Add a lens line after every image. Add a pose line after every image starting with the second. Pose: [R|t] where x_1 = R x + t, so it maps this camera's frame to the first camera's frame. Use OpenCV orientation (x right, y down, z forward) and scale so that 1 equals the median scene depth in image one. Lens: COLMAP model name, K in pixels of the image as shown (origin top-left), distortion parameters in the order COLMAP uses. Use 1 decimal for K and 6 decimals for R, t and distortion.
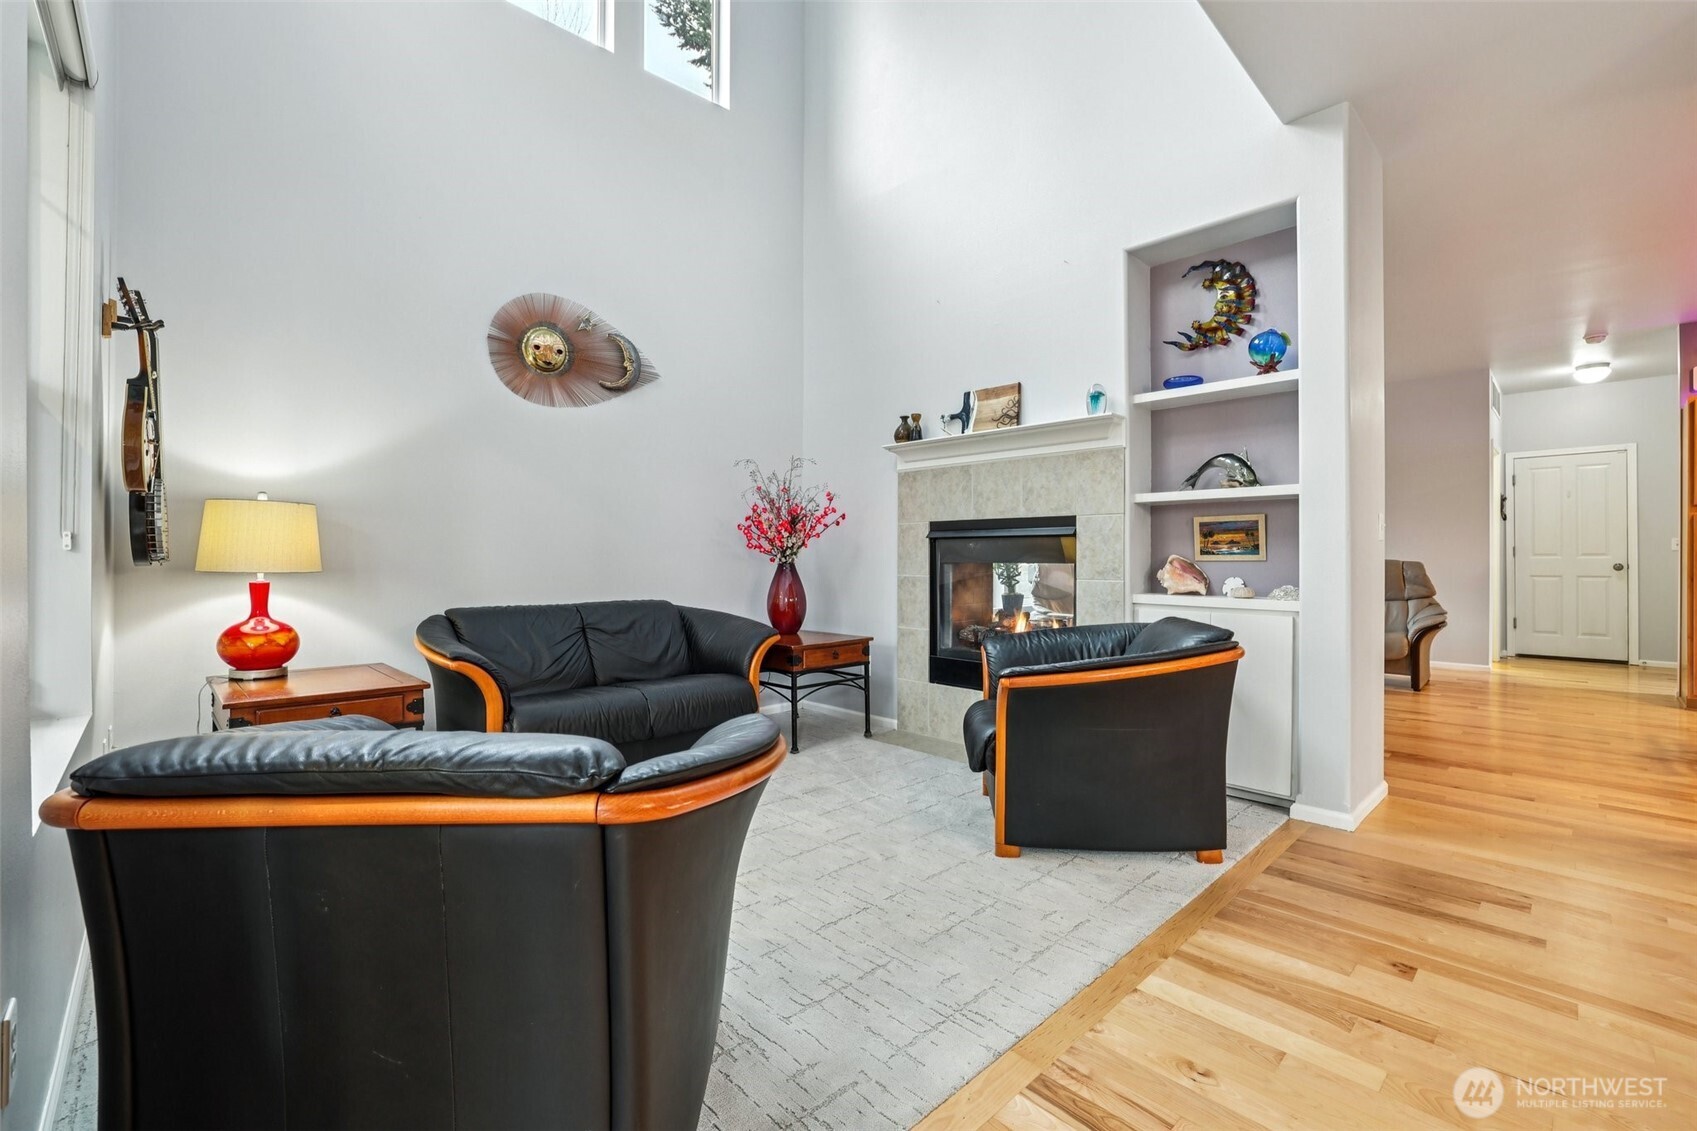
lens RADIAL K [[724.1, 0, 846.9], [0, 724.1, 555.4], [0, 0, 1]] dist [-0.001489, 0.000518]
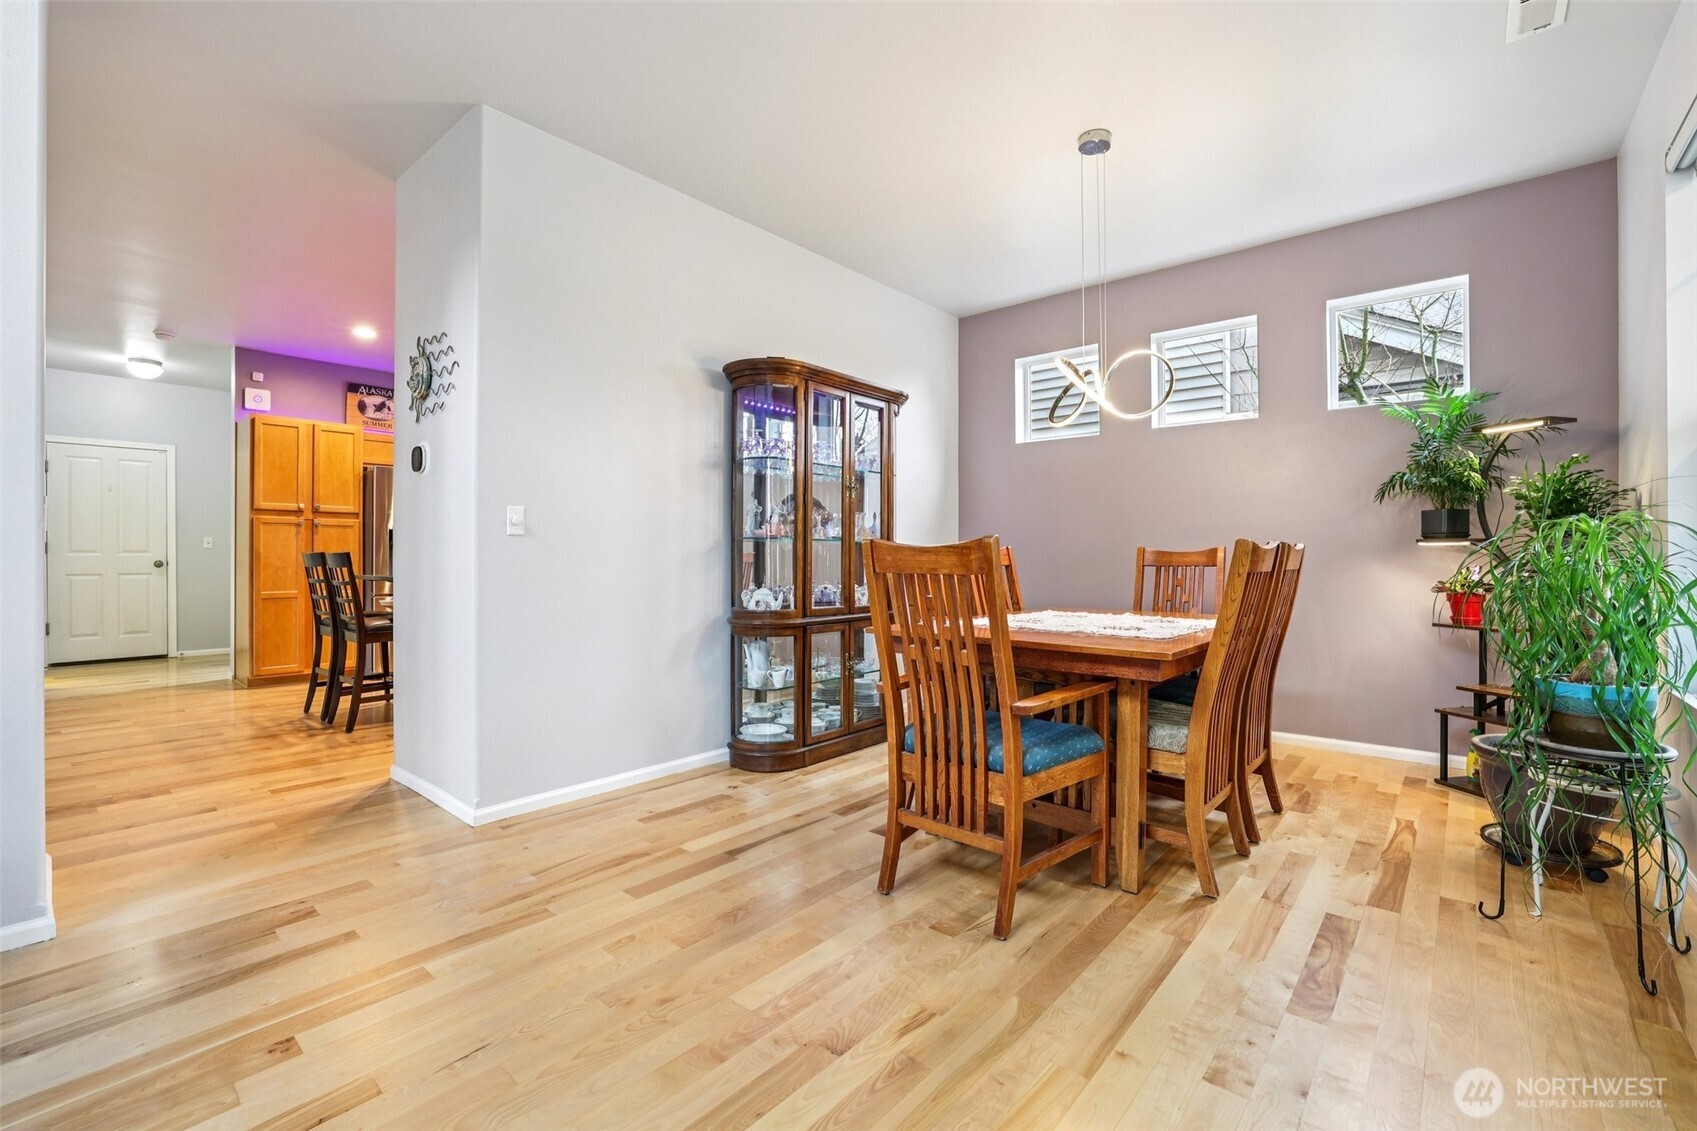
lens RADIAL K [[724.1, 0, 846.9], [0, 724.1, 555.4], [0, 0, 1]] dist [-0.001489, 0.000518]
pose [[-0.079057, 0.000633, 0.996870, -0.050007], [-0.005464, 0.999985, -0.001068, -0.000319], [-0.996855, -0.005531, -0.079053, 0.178862]]
